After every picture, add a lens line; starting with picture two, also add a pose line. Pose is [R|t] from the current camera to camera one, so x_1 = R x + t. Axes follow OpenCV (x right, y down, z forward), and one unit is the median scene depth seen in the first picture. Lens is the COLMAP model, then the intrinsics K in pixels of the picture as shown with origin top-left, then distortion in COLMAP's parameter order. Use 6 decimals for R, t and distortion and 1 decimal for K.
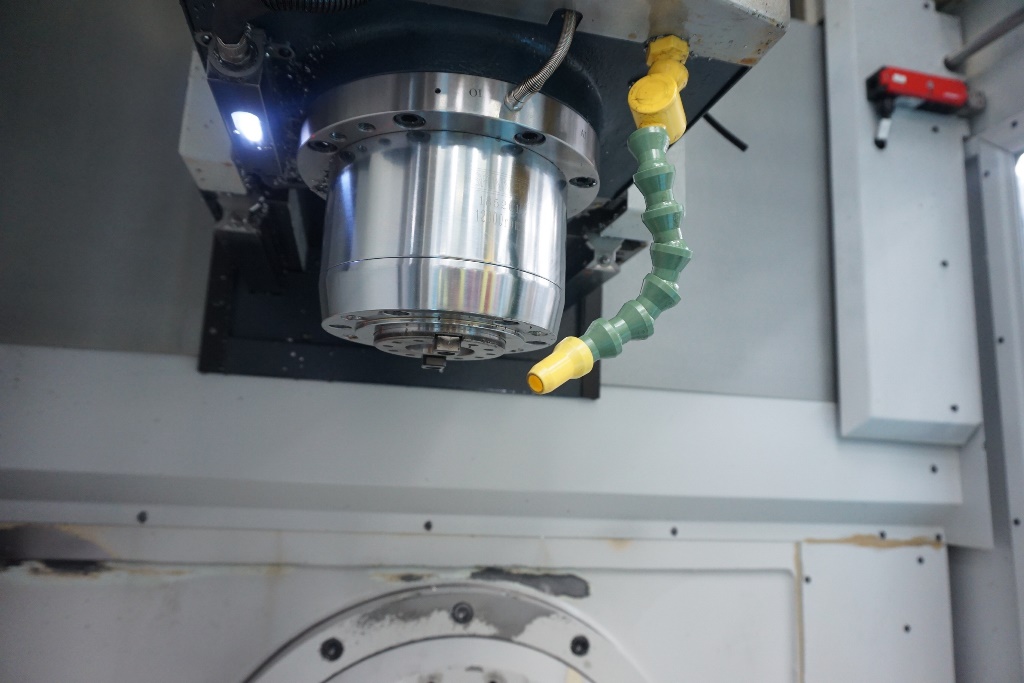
lens RADIAL K [[693.5, 0, 512.0], [0, 693.5, 341.5], [0, 0, 1]] dist [-0.050932, 0.044153]
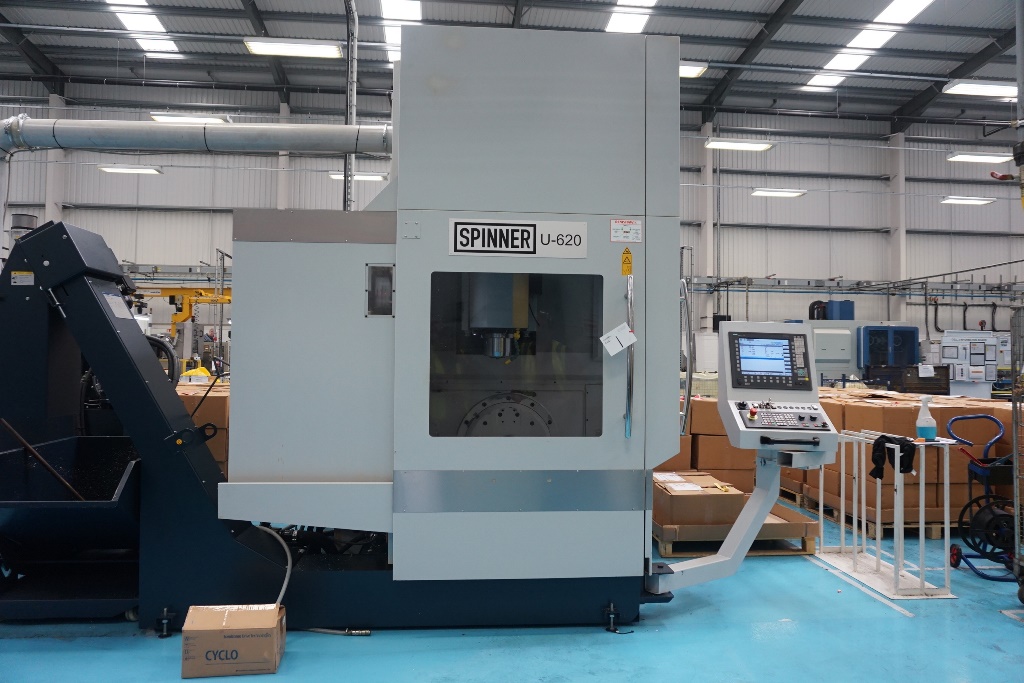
lens RADIAL K [[693.5, 0, 512.0], [0, 693.5, 341.5], [0, 0, 1]] dist [-0.050932, 0.044153]
pose [[0.990481, -0.035997, -0.132862, 0.613605], [0.056156, 0.986899, 0.151253, -0.751888], [0.125677, -0.157274, 0.979525, -3.741944]]
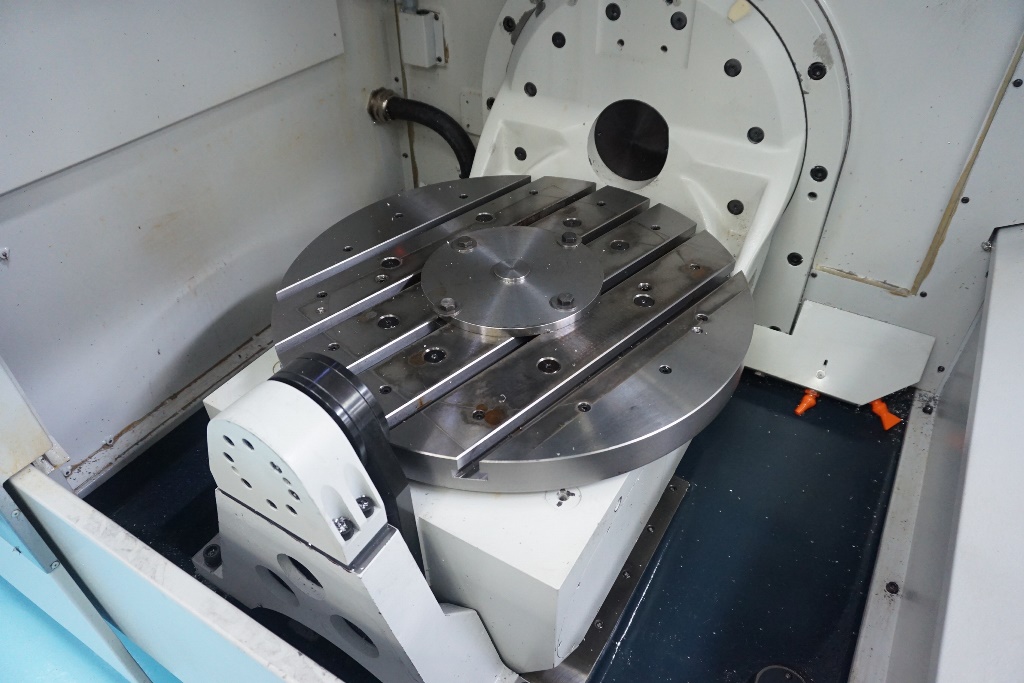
lens RADIAL K [[693.5, 0, 512.0], [0, 693.5, 341.5], [0, 0, 1]] dist [-0.050932, 0.044153]
pose [[0.715139, 0.402907, -0.571176, 0.665047], [0.173316, 0.689424, 0.703318, -0.005170], [0.677154, -0.601965, 0.423203, -0.098194]]
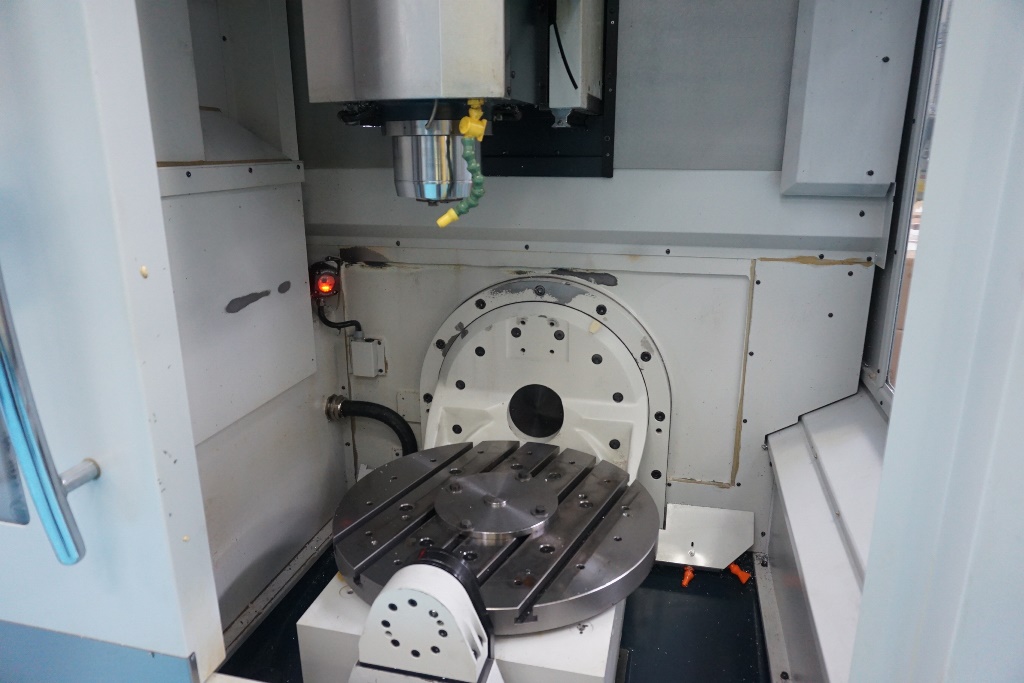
lens RADIAL K [[693.5, 0, 512.0], [0, 693.5, 341.5], [0, 0, 1]] dist [-0.050932, 0.044153]
pose [[0.891698, 0.079000, -0.445684, 0.715587], [0.124653, 0.903715, 0.409586, -0.287792], [0.435129, -0.420783, 0.795993, -0.656273]]
